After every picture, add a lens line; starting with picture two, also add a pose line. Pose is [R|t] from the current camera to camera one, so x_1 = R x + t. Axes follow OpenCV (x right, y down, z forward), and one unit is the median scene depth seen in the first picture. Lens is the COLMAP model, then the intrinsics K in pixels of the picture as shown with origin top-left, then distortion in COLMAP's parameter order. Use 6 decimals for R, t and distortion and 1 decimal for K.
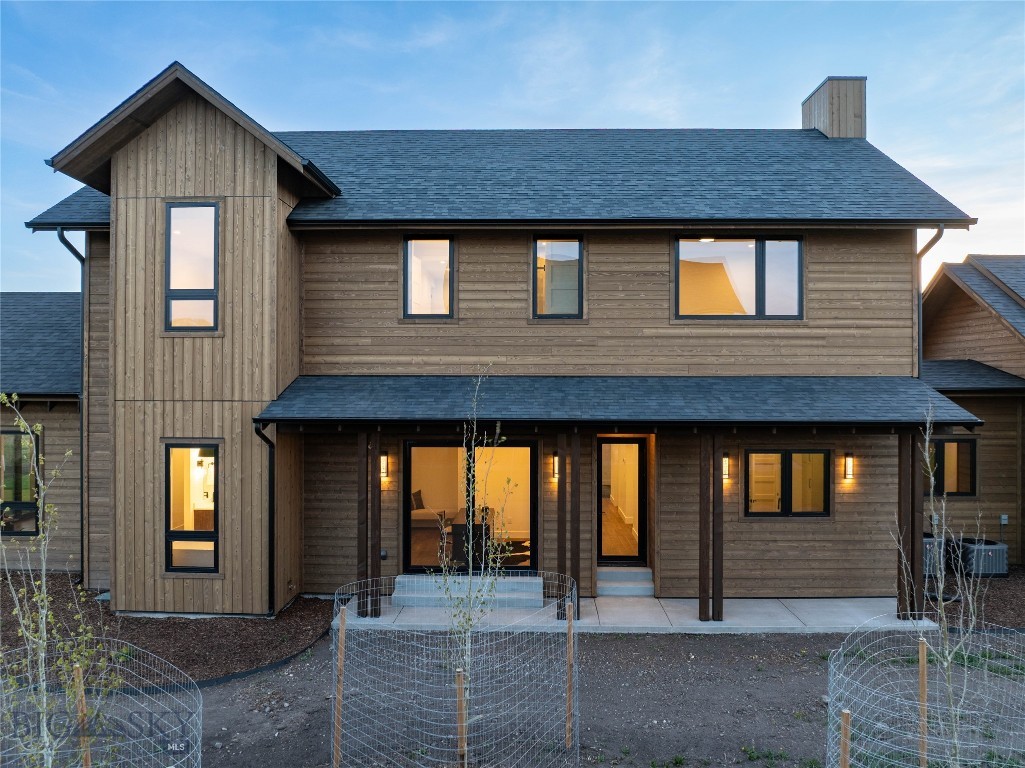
lens RADIAL K [[714.0, 0, 512.2], [0, 714.0, 375.2], [0, 0, 1]] dist [-0.027190, 0.003976]
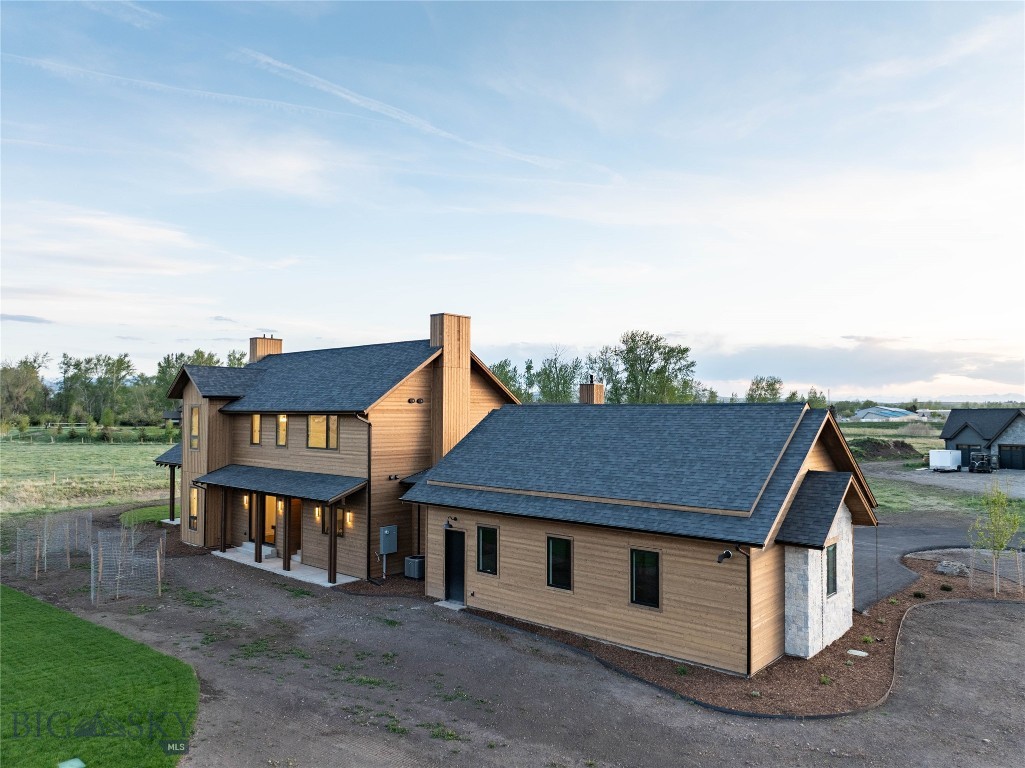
lens RADIAL K [[714.0, 0, 511.7], [0, 714.0, 389.2], [0, 0, 1]] dist [-0.027190, 0.003976]
pose [[0.750884, -0.027638, -0.659855, 2.326664], [-0.007965, 0.998672, -0.050894, -0.159466], [0.660386, 0.043471, 0.749667, -0.348508]]
